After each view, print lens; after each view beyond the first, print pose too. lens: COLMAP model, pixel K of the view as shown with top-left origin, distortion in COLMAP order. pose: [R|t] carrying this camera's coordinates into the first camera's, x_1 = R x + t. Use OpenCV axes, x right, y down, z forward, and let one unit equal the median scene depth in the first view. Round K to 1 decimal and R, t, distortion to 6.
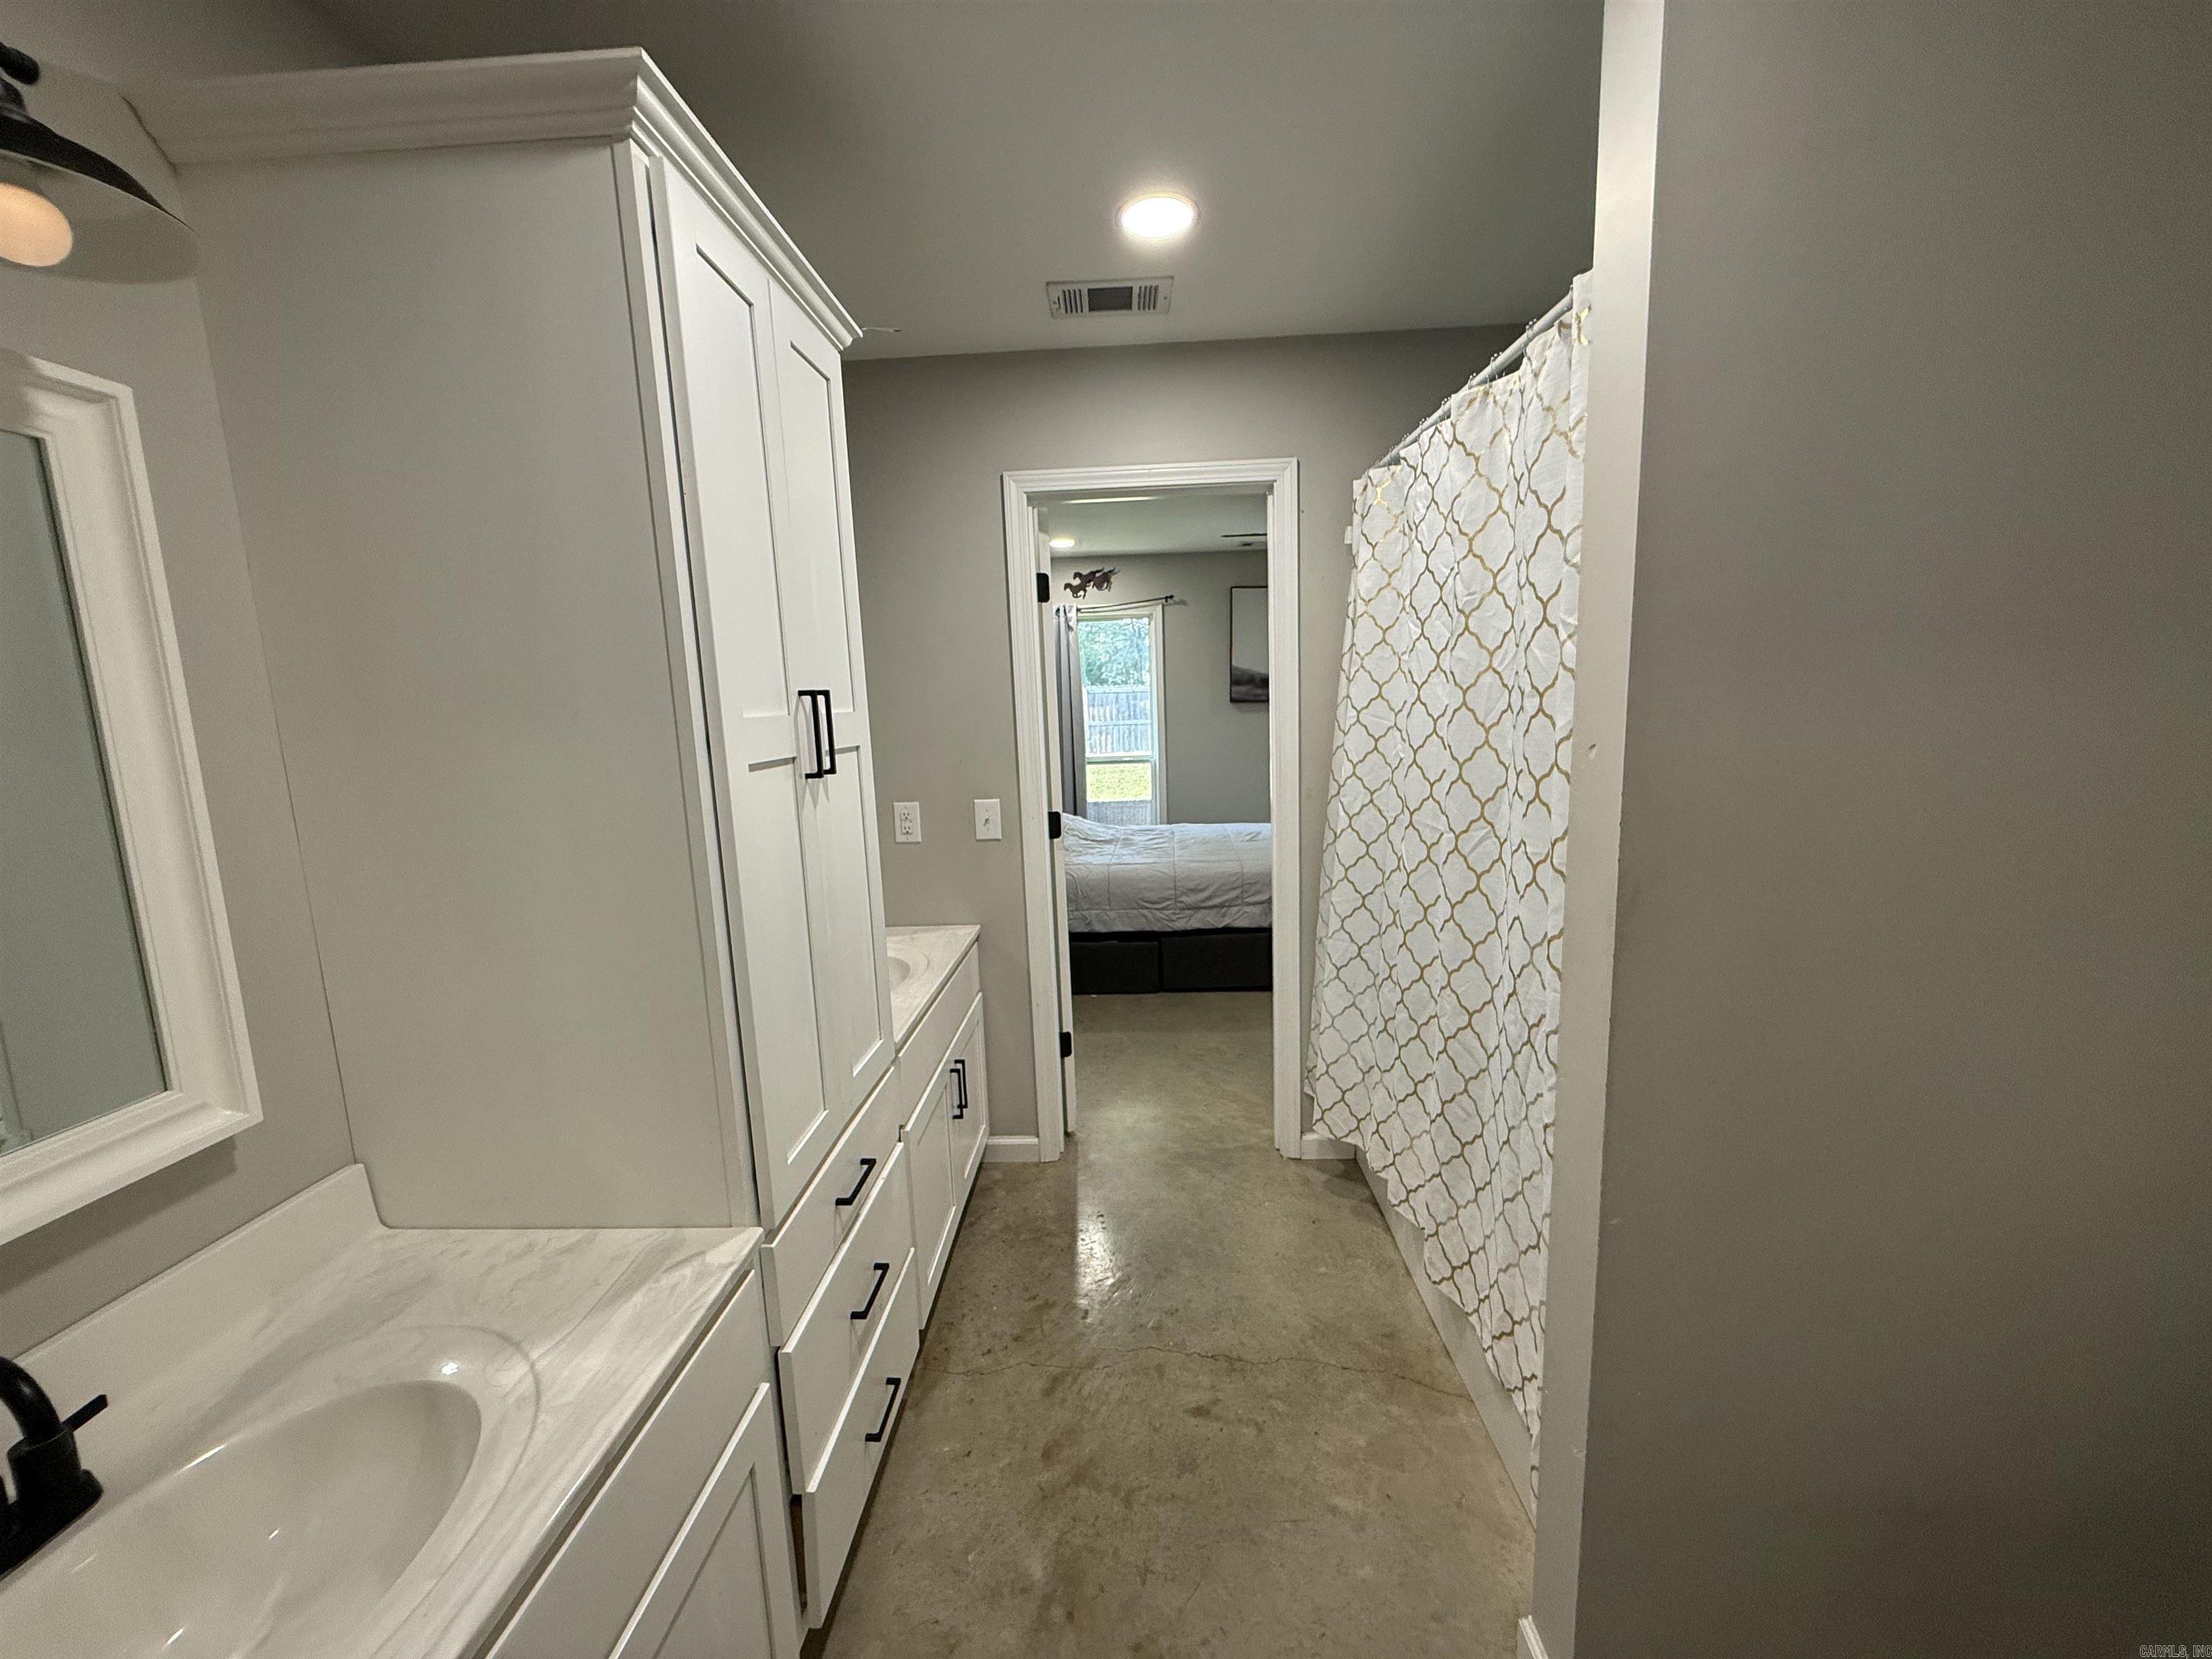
lens RADIAL K [[884.3, 0, 1100.8], [0, 884.3, 827.8], [0, 0, 1]] dist [0.000062, 0.000358]
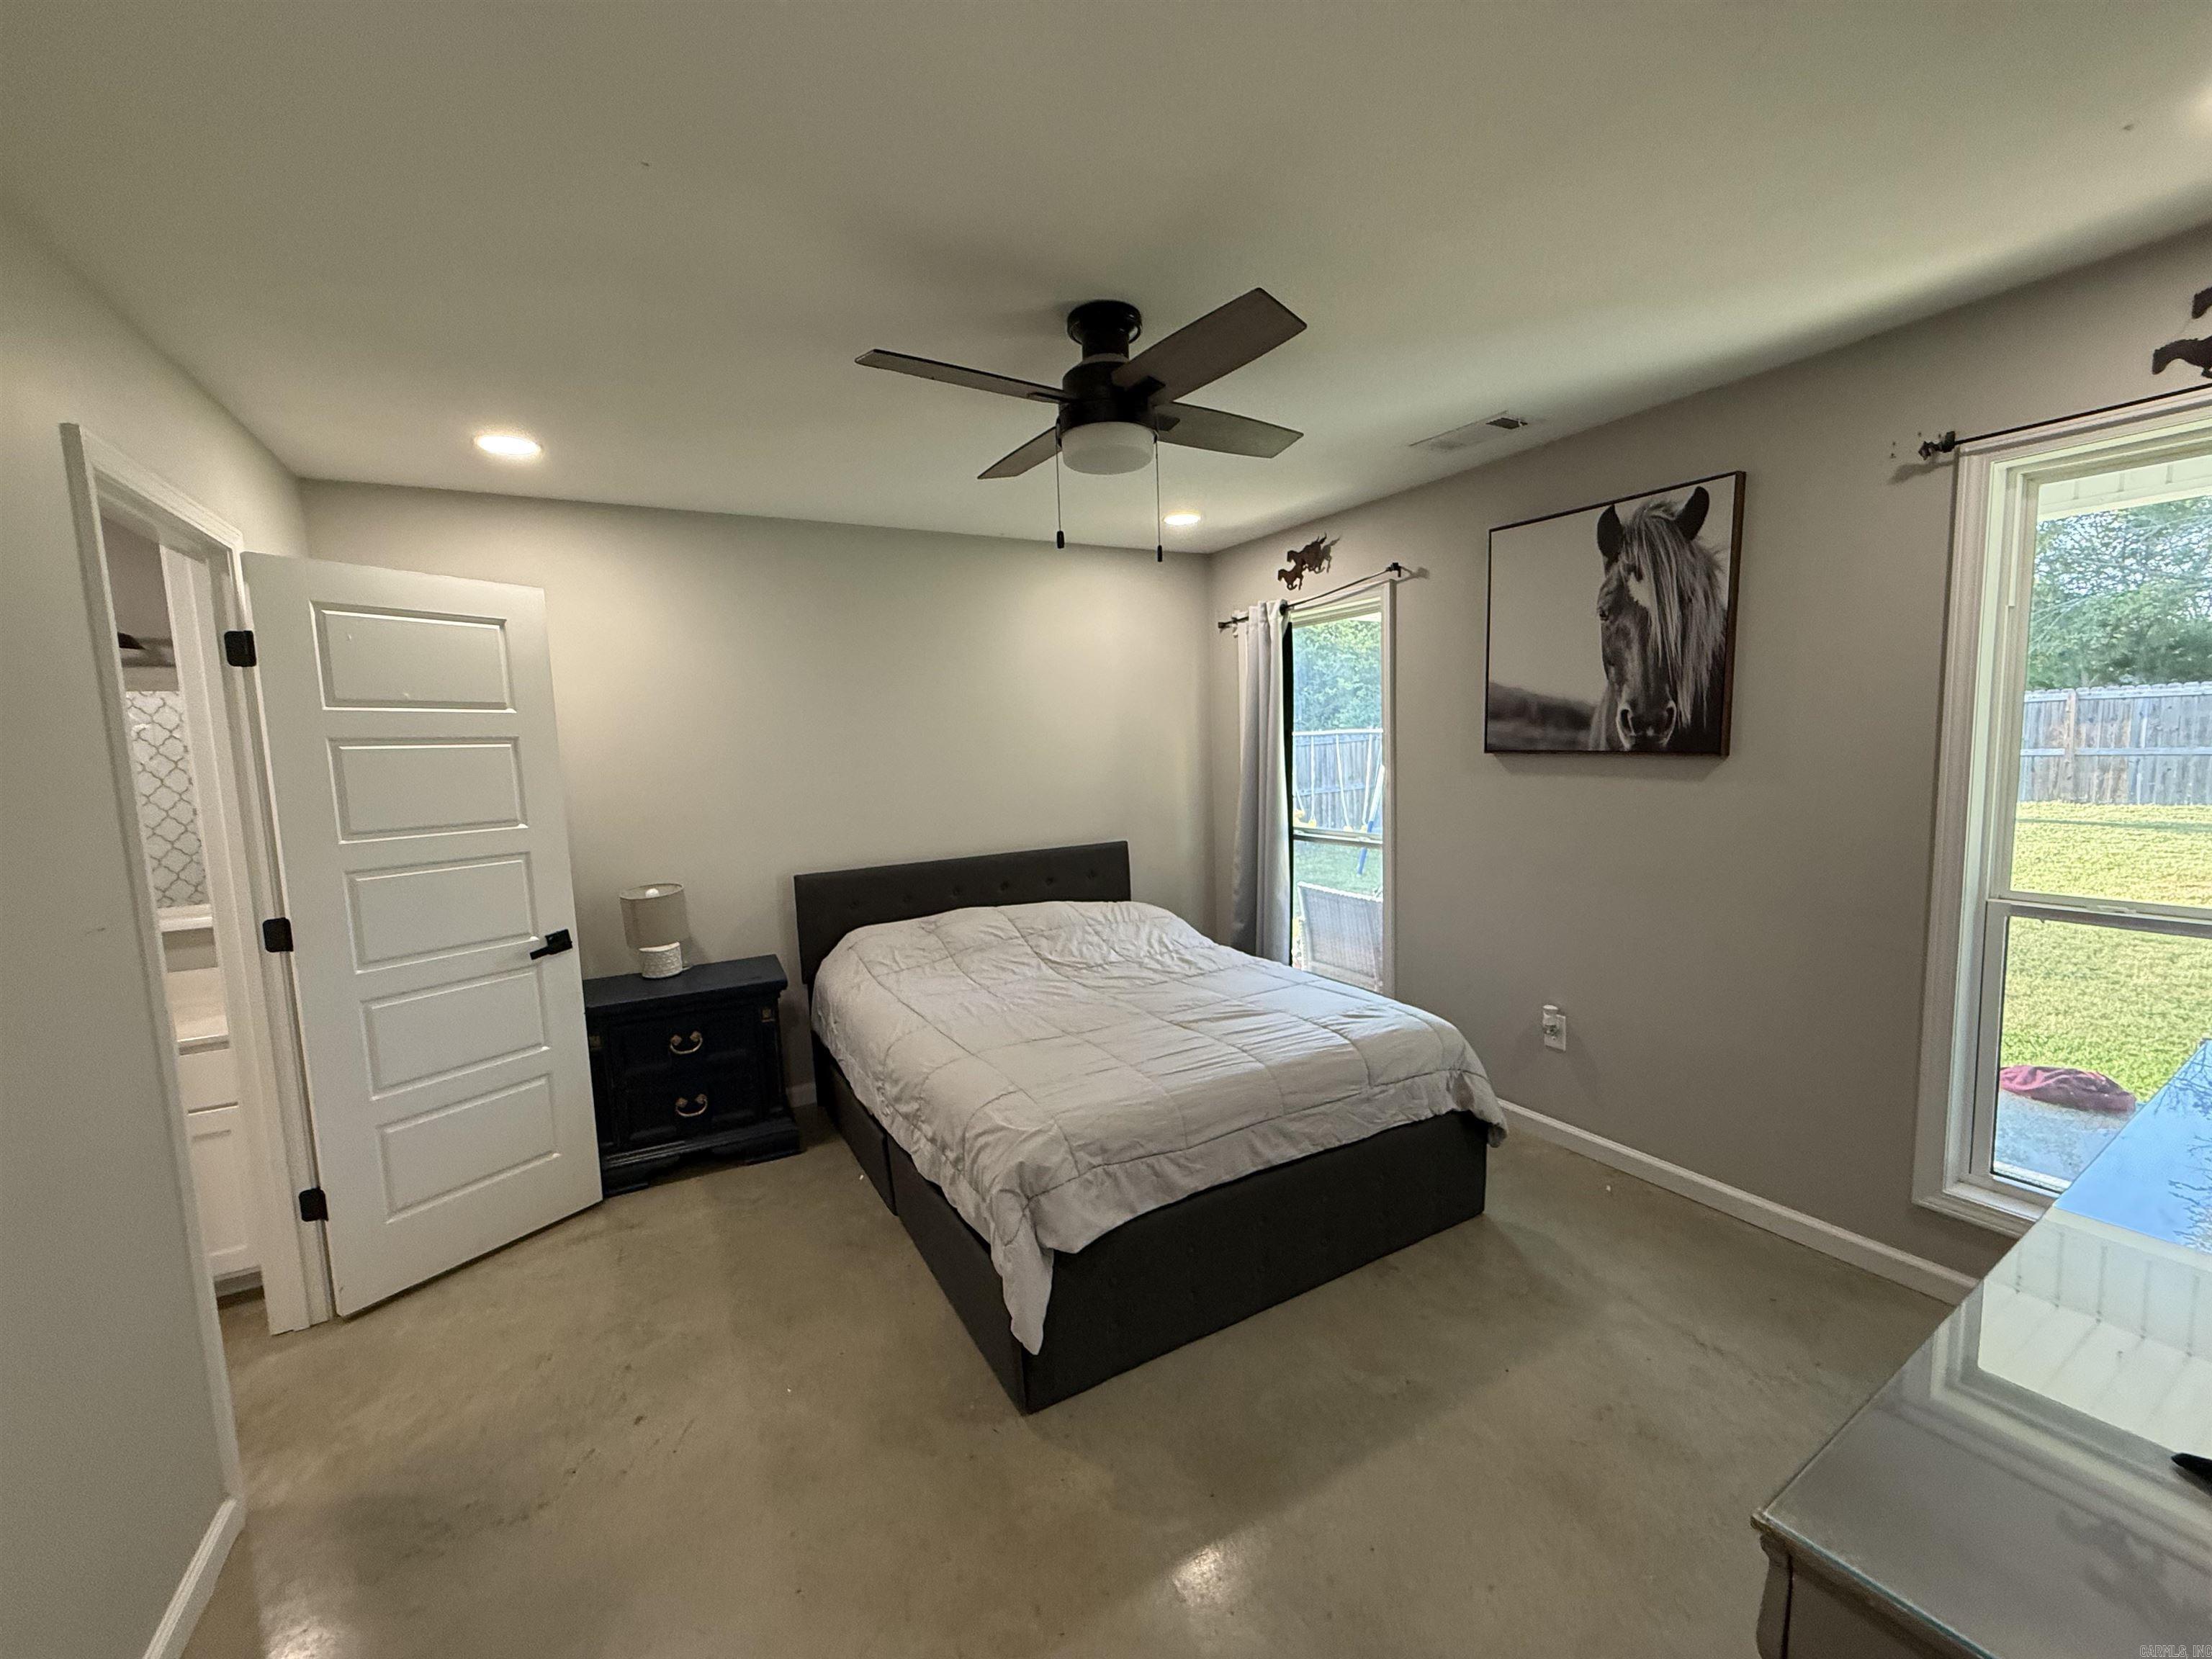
lens RADIAL K [[884.3, 0, 1109.9], [0, 884.3, 828.8], [0, 0, 1]] dist [0.000062, 0.000358]
pose [[0.556394, 0.096400, -0.825308, 1.573958], [-0.103672, 0.993540, 0.046159, -0.334207], [0.824426, 0.059879, 0.562793, 1.787049]]
